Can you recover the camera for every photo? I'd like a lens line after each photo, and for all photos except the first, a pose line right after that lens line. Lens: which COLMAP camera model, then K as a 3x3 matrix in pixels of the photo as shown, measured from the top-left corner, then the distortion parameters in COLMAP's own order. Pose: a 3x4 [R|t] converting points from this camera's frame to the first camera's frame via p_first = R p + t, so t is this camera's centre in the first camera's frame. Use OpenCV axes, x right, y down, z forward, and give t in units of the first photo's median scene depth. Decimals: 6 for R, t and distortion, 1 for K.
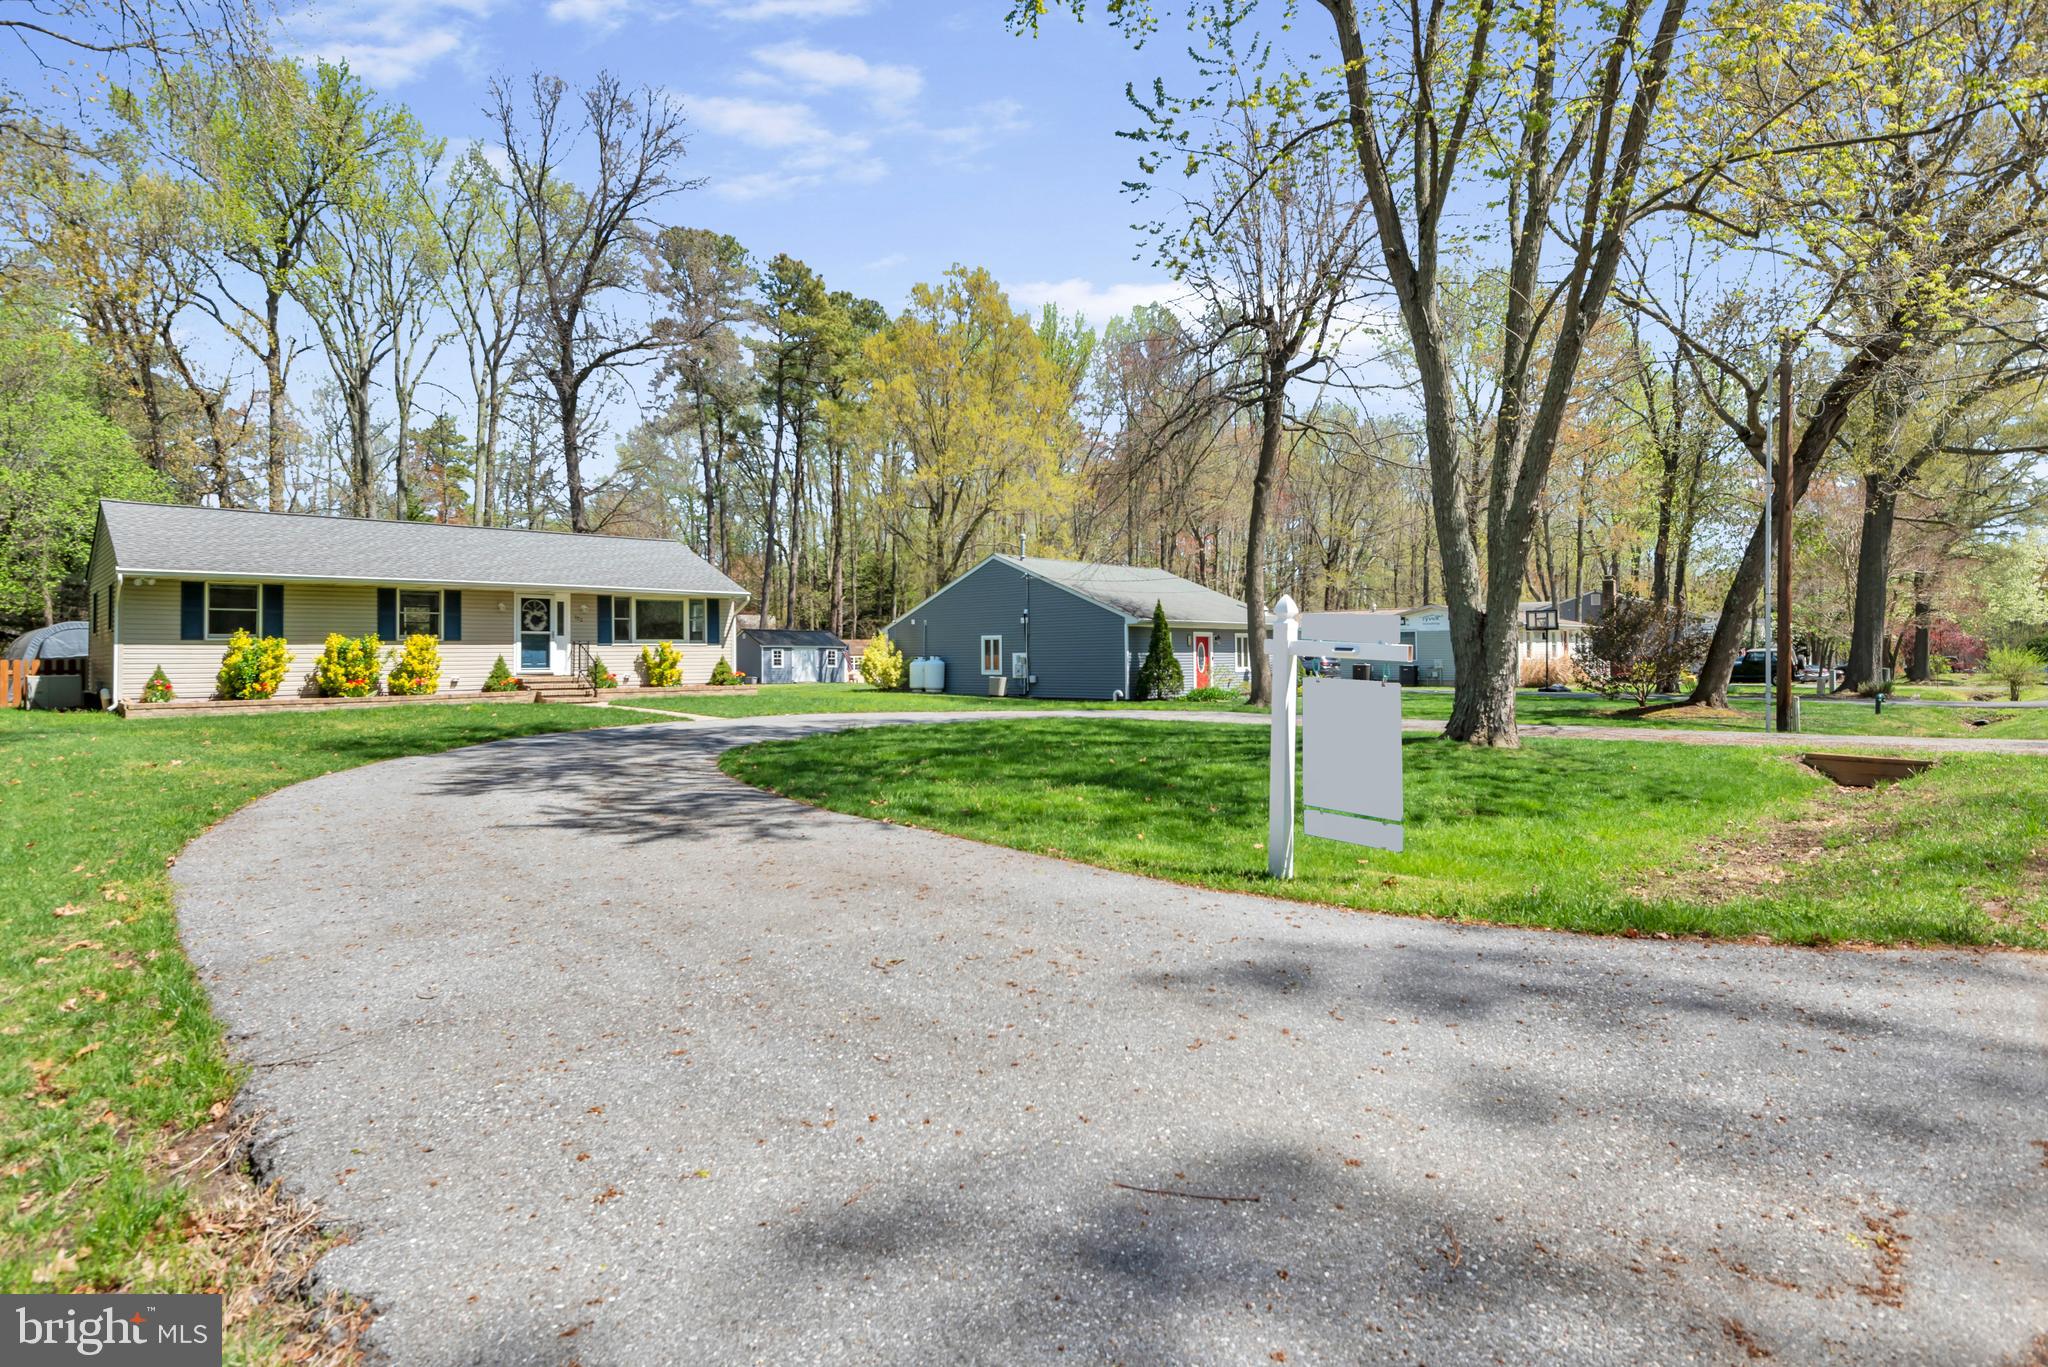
lens RADIAL K [[1066.4, 0, 1045.9], [0, 1066.4, 640.3], [0, 0, 1]] dist [0.007465, -0.005494]
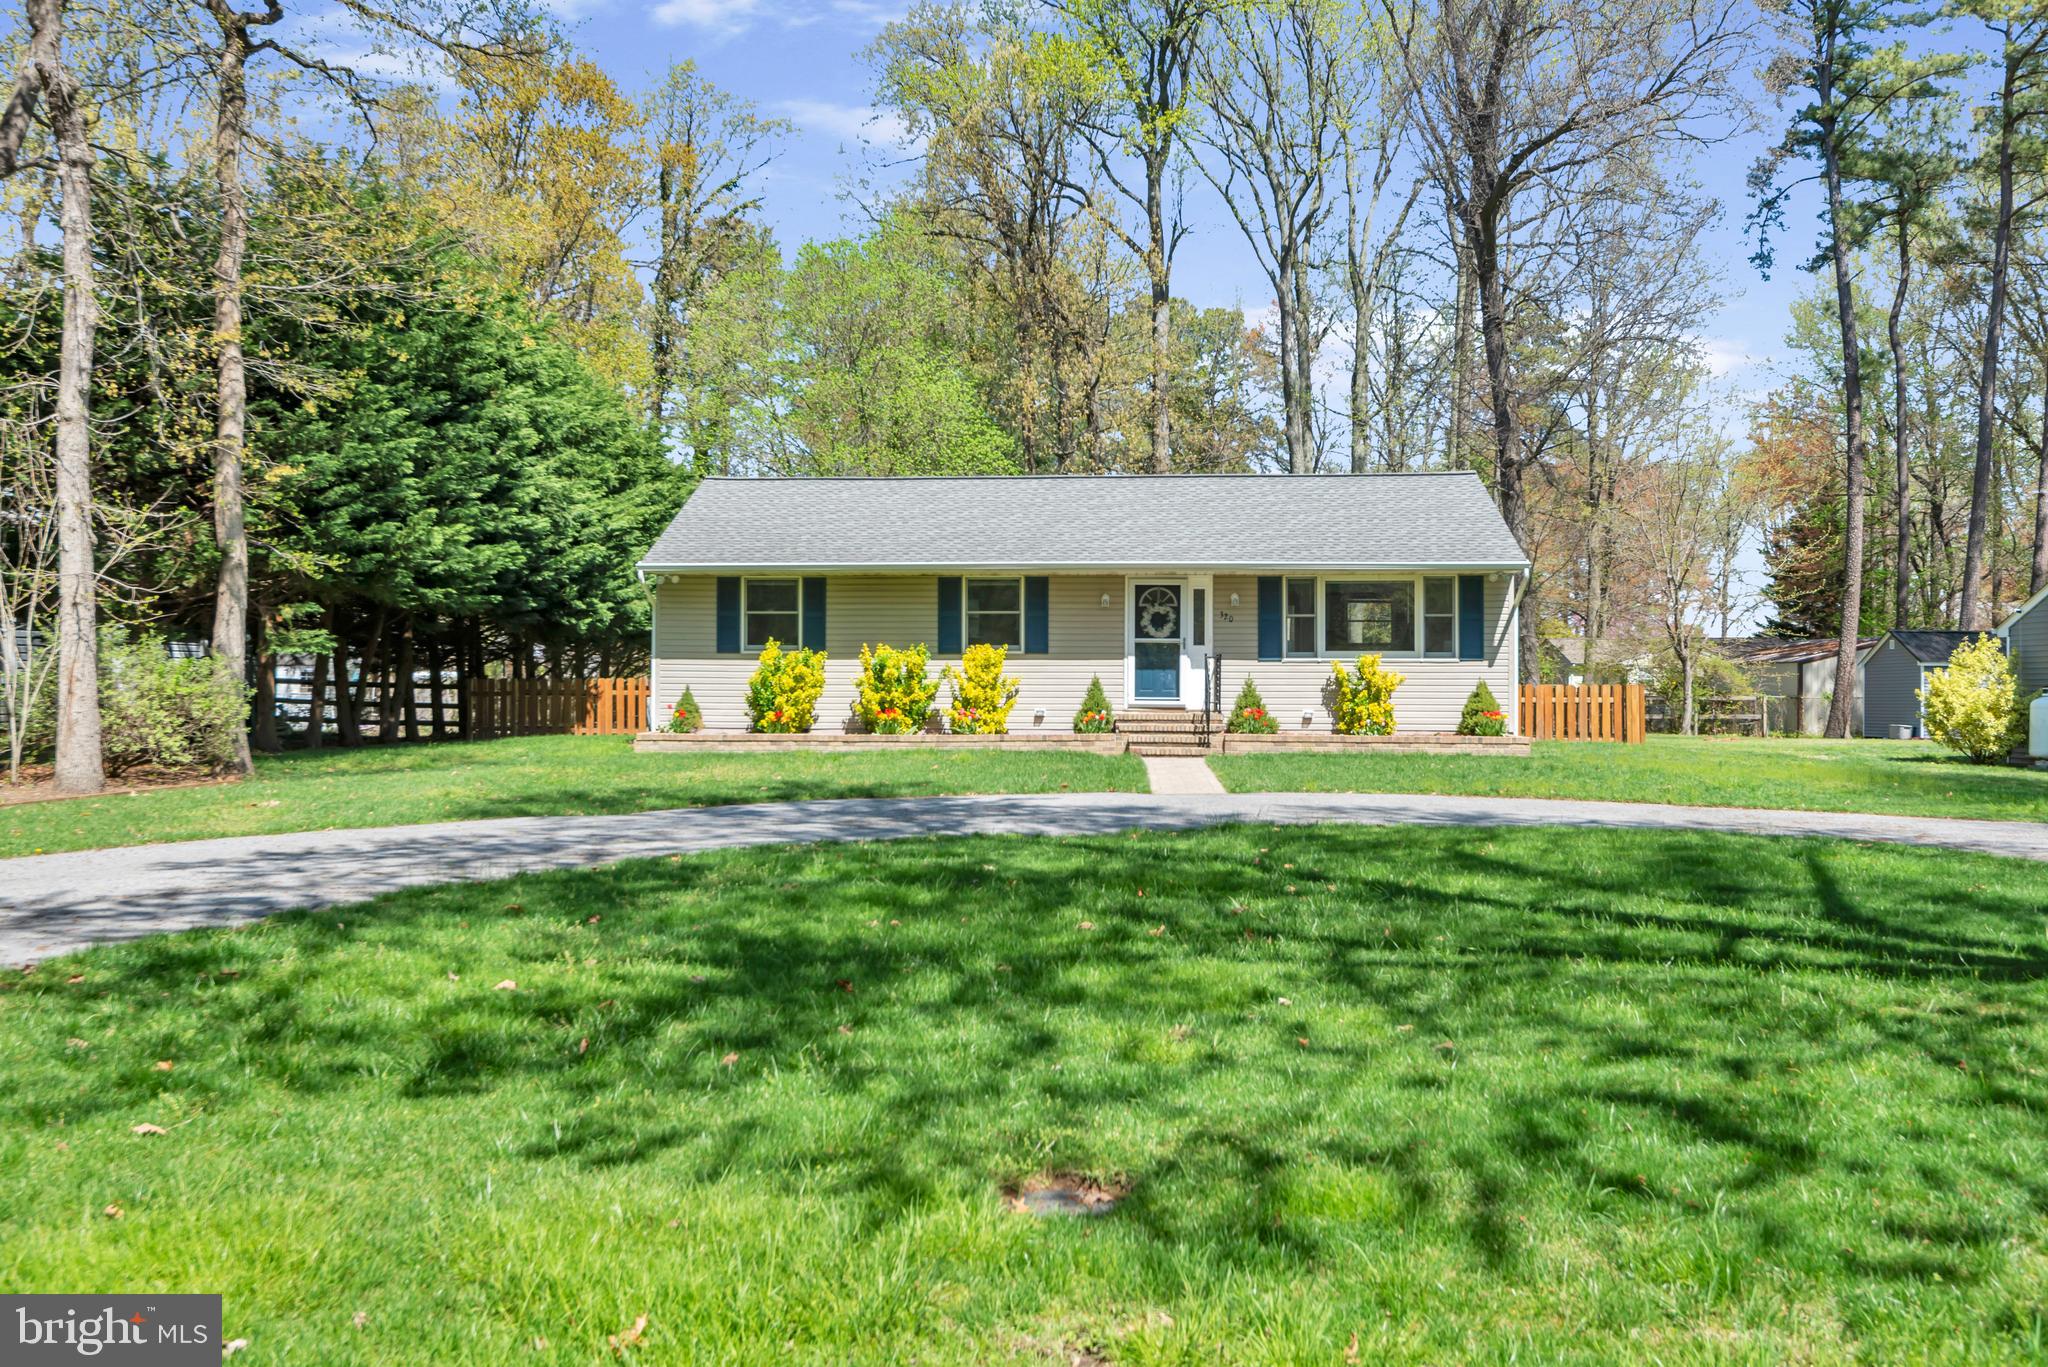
lens RADIAL K [[1855.4, 0, 1003.6], [0, 1855.4, 694.2], [0, 0, 1]] dist [0.020168, 0.003363]
pose [[0.651241, 0.015038, -0.758722, 0.283286], [0.001565, 0.999775, 0.021159, 0.001035], [0.758869, -0.014967, 0.651071, 0.231798]]
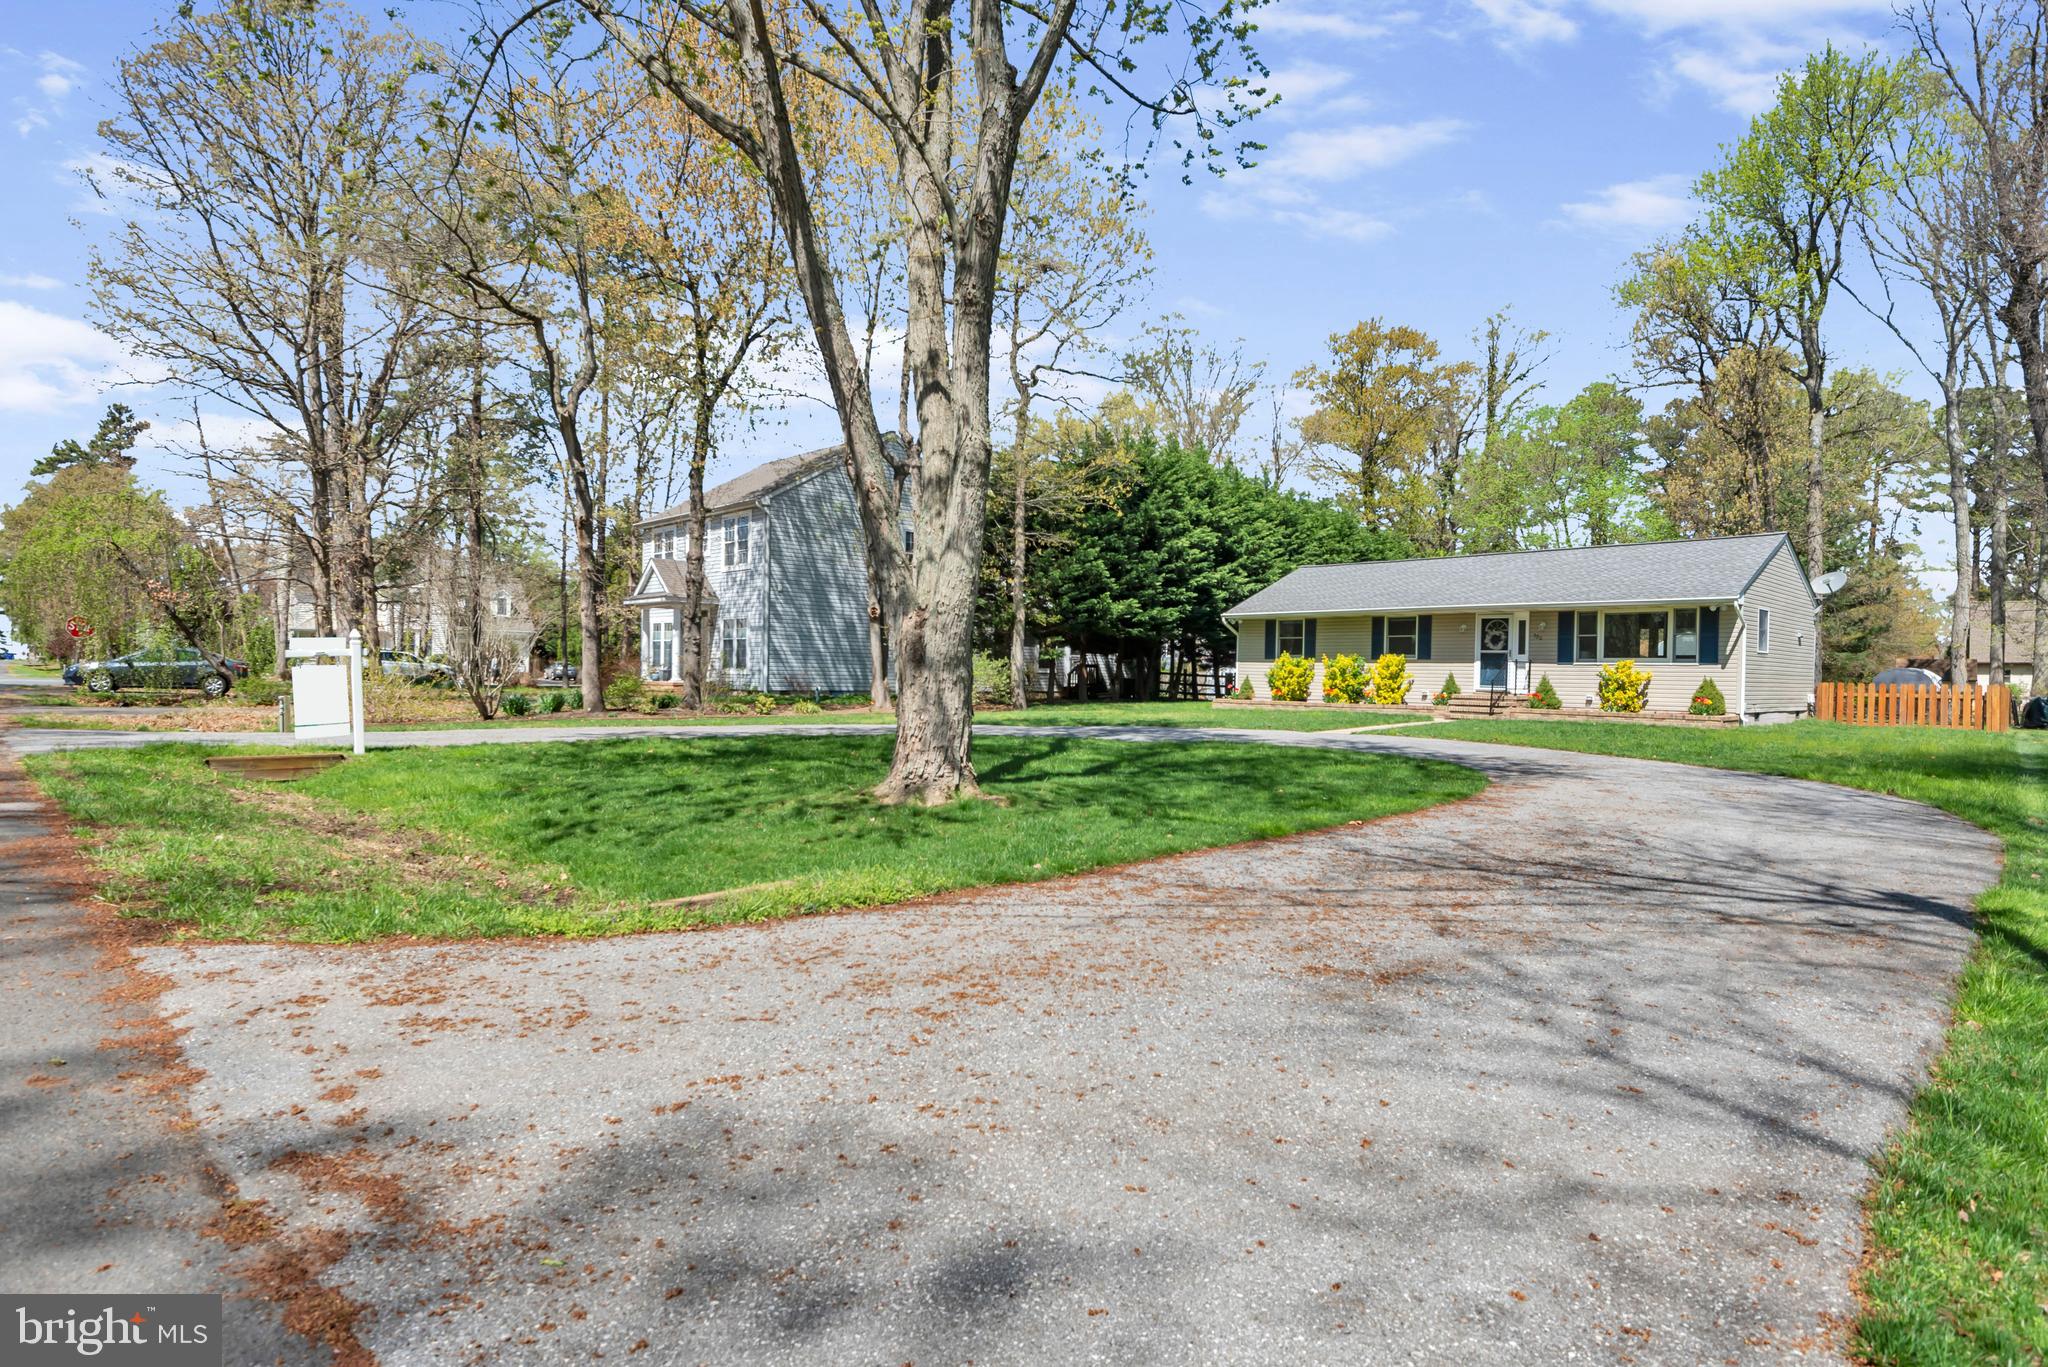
lens RADIAL K [[1066.4, 0, 1013.5], [0, 1066.4, 699.2], [0, 0, 1]] dist [0.007465, -0.005494]
pose [[-0.033088, 0.032722, -0.998917, 0.575830], [-0.003633, 0.999453, 0.032860, 0.006628], [0.999446, 0.004716, -0.032951, 0.571866]]
